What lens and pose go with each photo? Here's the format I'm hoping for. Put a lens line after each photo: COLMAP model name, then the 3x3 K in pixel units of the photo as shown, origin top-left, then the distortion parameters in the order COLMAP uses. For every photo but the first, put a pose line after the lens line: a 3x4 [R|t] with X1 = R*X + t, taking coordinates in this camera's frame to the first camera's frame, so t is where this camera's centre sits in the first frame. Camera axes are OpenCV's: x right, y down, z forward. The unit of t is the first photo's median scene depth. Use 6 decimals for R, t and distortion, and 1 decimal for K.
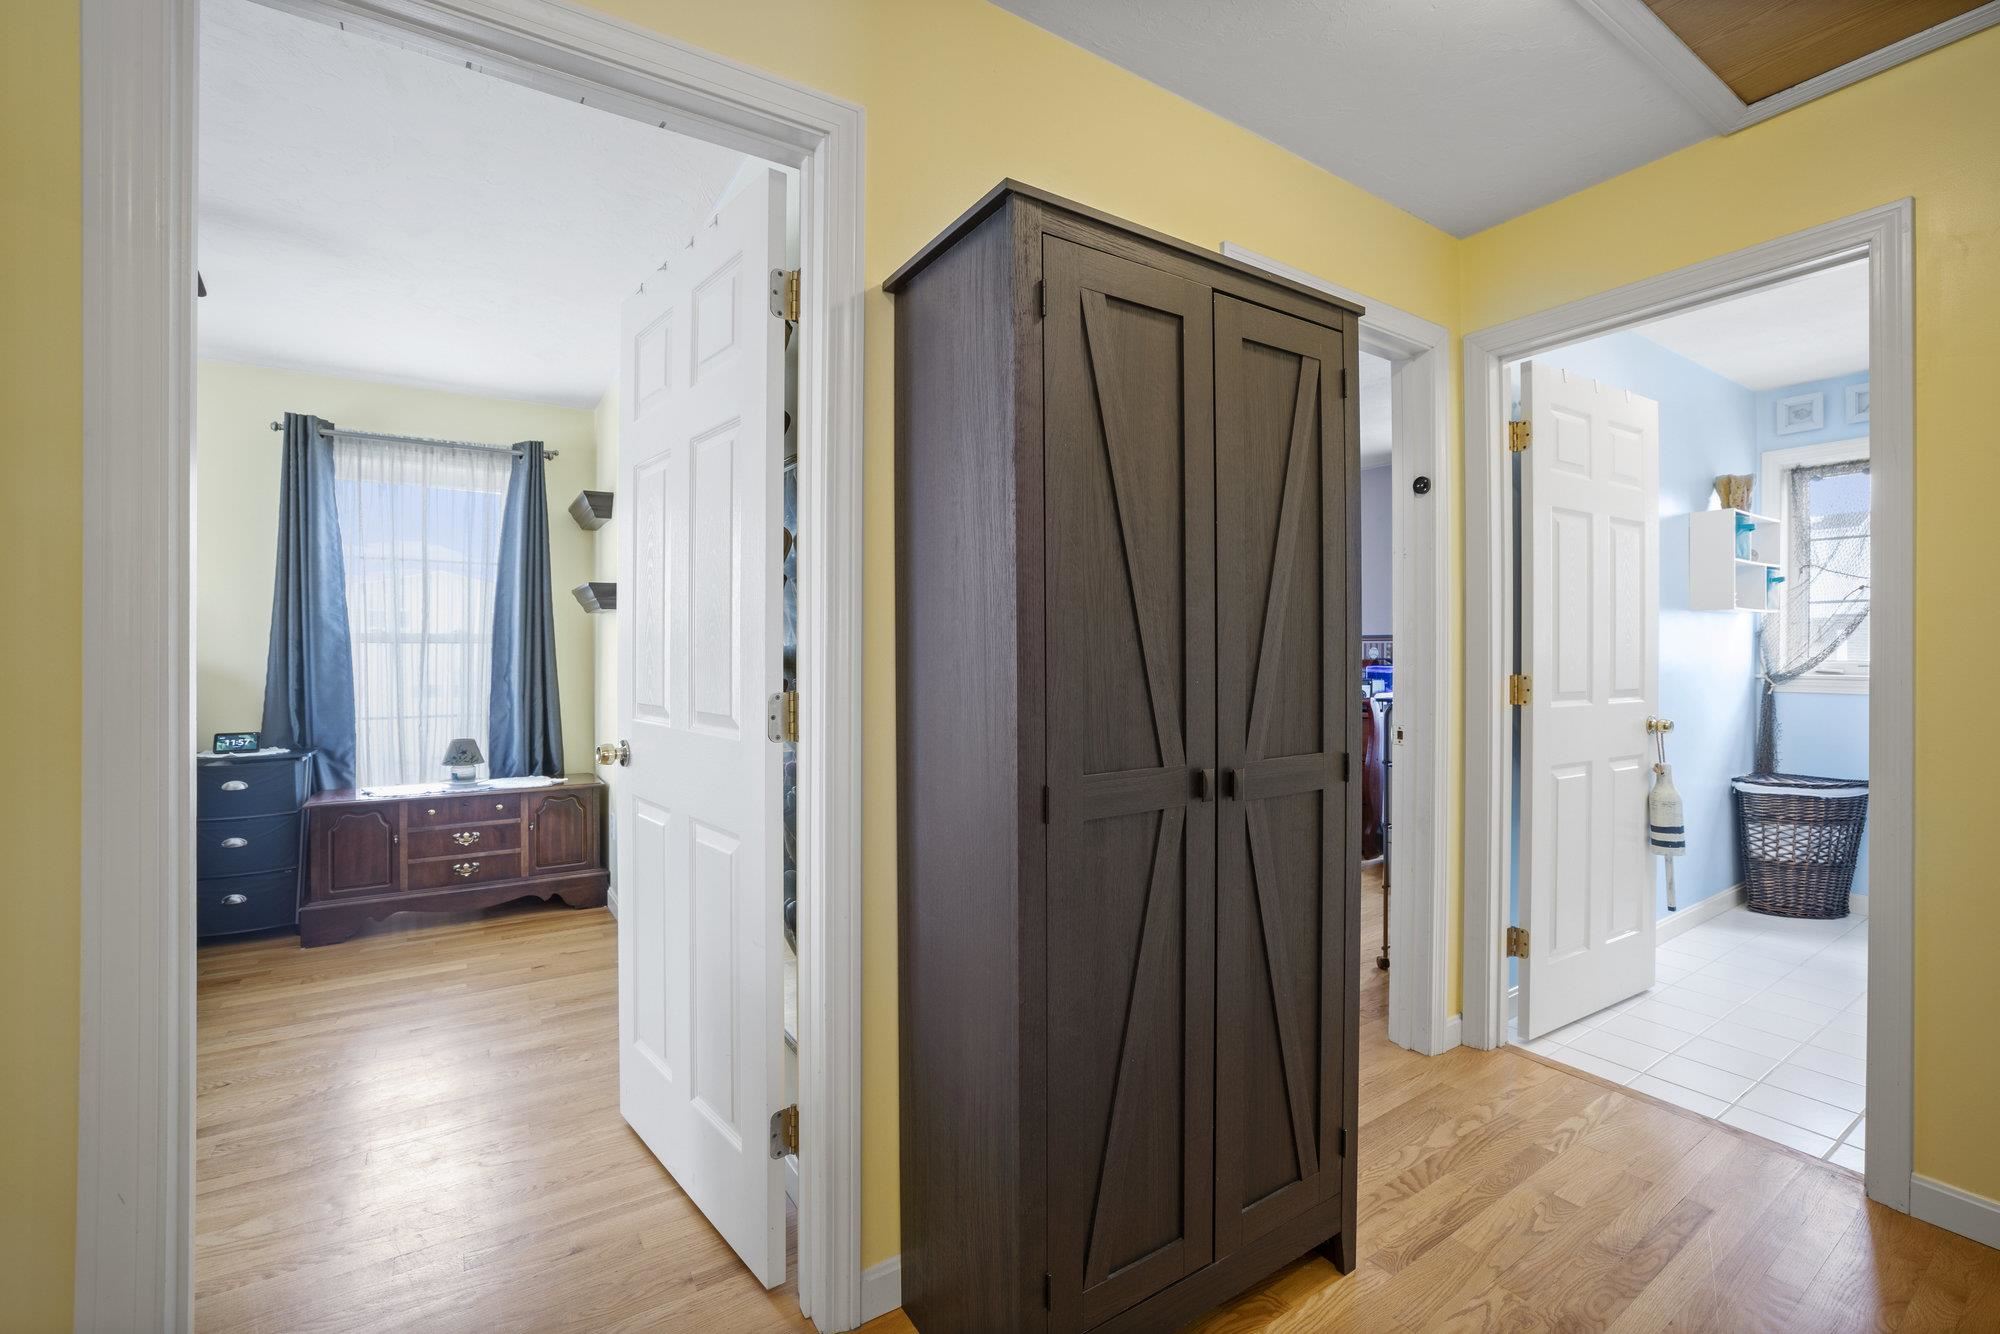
lens RADIAL K [[863.2, 0, 1000.1], [0, 863.2, 656.3], [0, 0, 1]] dist [-0.040732, 0.014834]
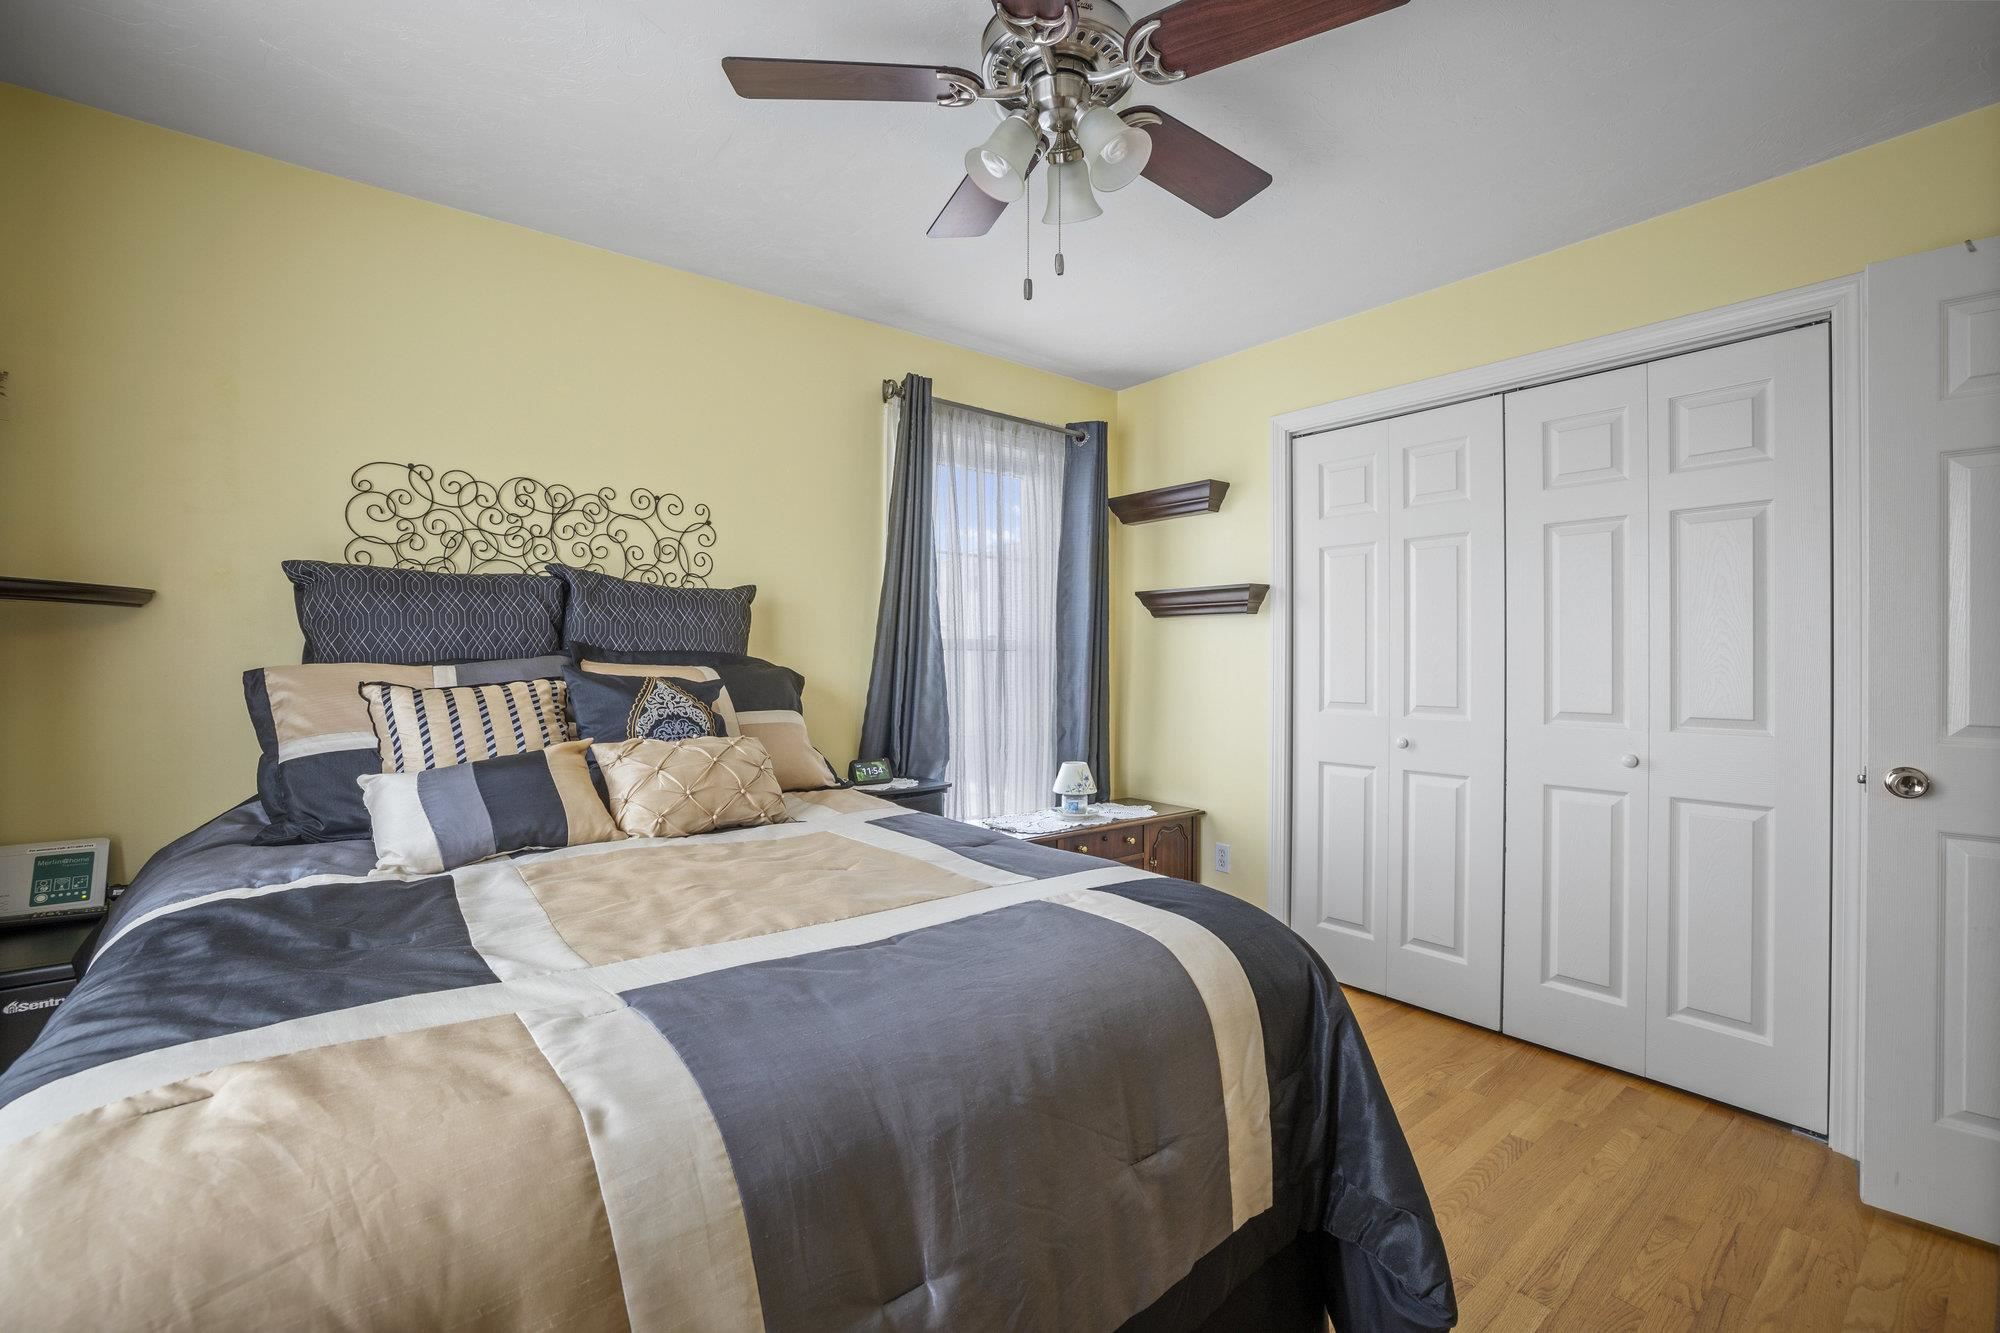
lens RADIAL K [[863.2, 0, 1000.1], [0, 863.2, 655.8], [0, 0, 1]] dist [-0.040732, 0.014834]
pose [[0.994243, 0.004029, 0.107074, -0.827731], [-0.003267, 0.999968, -0.007290, -0.004310], [-0.107100, 0.006898, 0.994224, 0.147470]]
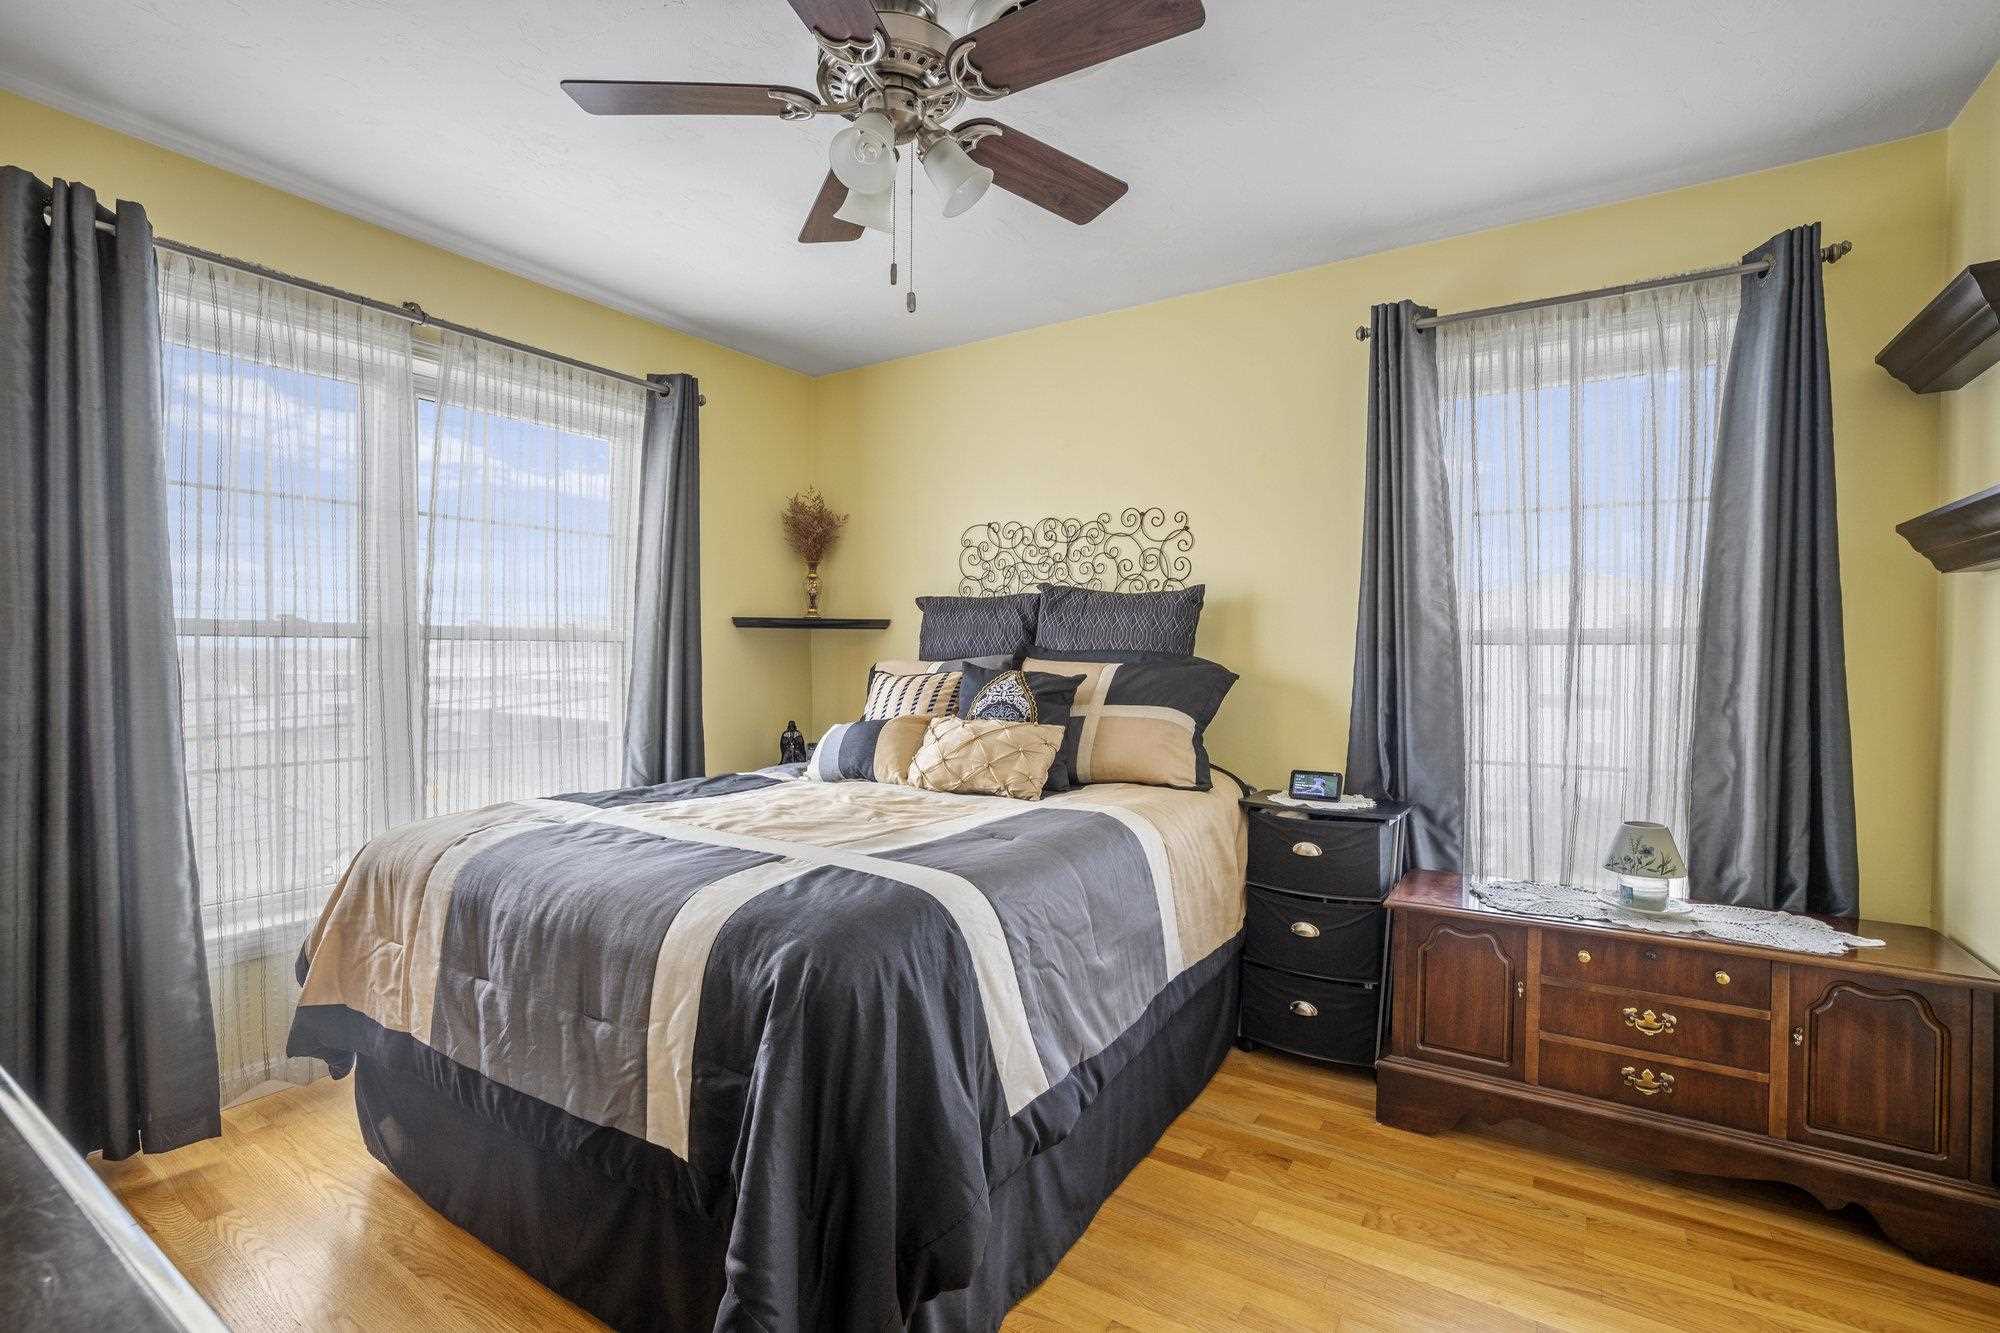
lens RADIAL K [[916.5, 0, 1000.0], [0, 916.5, 666.5], [0, 0, 1]] dist [-0.041584, 0.016149]
pose [[0.414728, 0.010263, -0.909887, -0.299411], [-0.005643, 0.999946, 0.008707, -0.004018], [0.909928, 0.001523, 0.414764, 0.417208]]
